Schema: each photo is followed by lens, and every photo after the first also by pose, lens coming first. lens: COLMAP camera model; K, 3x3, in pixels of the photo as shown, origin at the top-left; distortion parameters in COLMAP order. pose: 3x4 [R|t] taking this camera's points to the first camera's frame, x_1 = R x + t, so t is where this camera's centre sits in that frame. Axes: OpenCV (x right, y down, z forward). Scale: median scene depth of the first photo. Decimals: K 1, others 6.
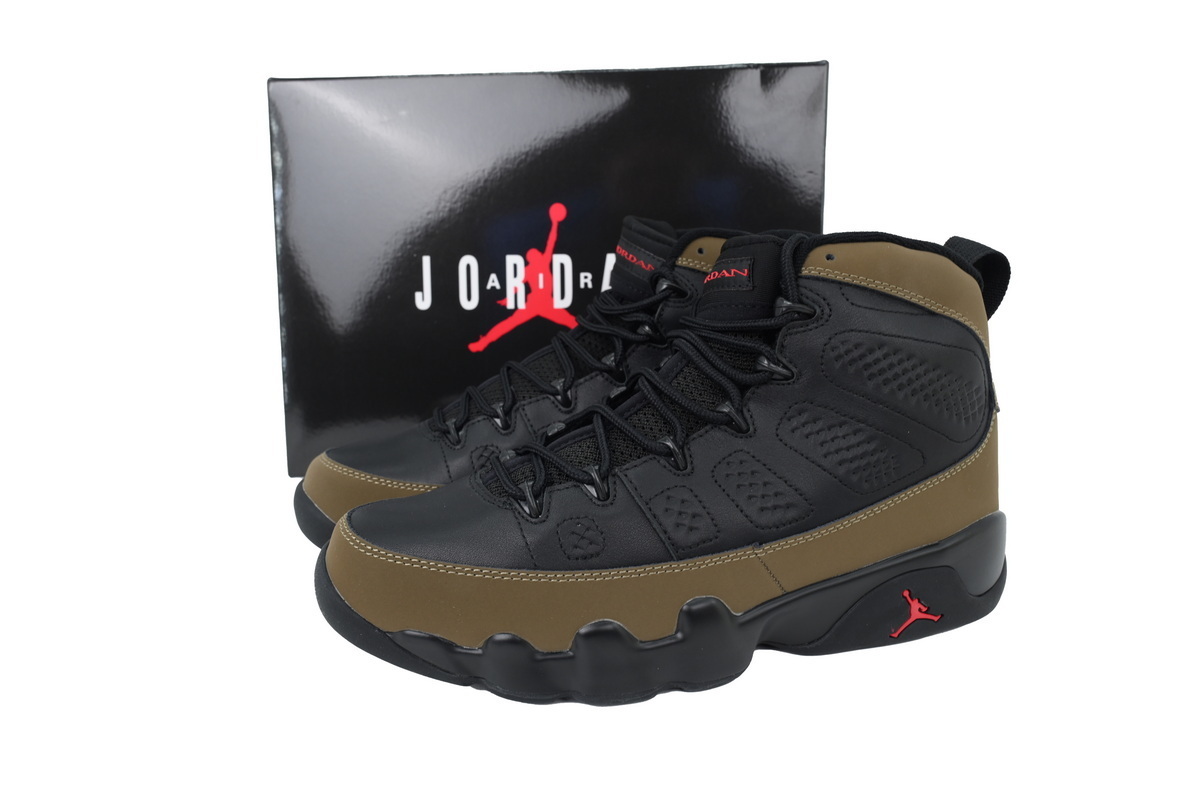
lens RADIAL K [[766.0, 0, 600.0], [0, 766.0, 400.0], [0, 0, 1]] dist [-0.003322, -0.000059]
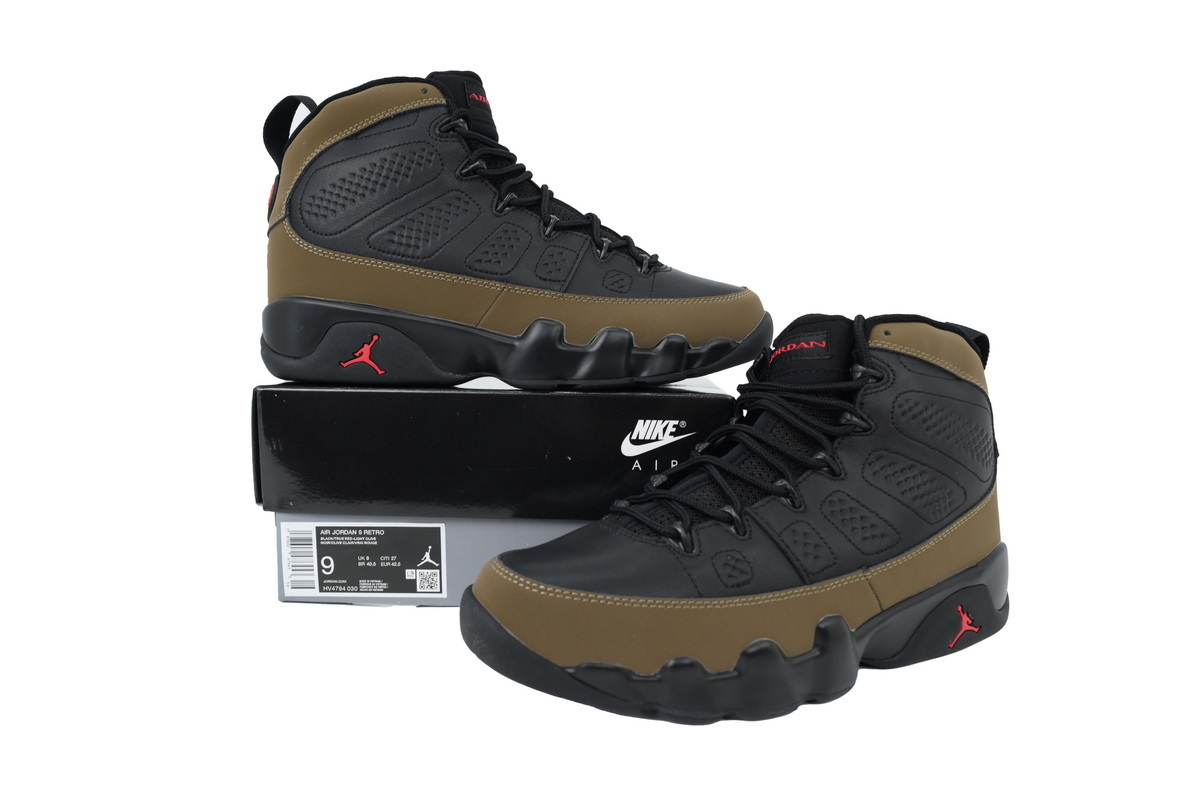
lens RADIAL K [[766.0, 0, 600.0], [0, 766.0, 400.0], [0, 0, 1]] dist [-0.003322, -0.000059]
pose [[0.973422, 0.003482, 0.228993, -0.445305], [0.023990, 0.992834, -0.117072, 0.056034], [-0.227759, 0.119454, 0.966362, -0.079148]]
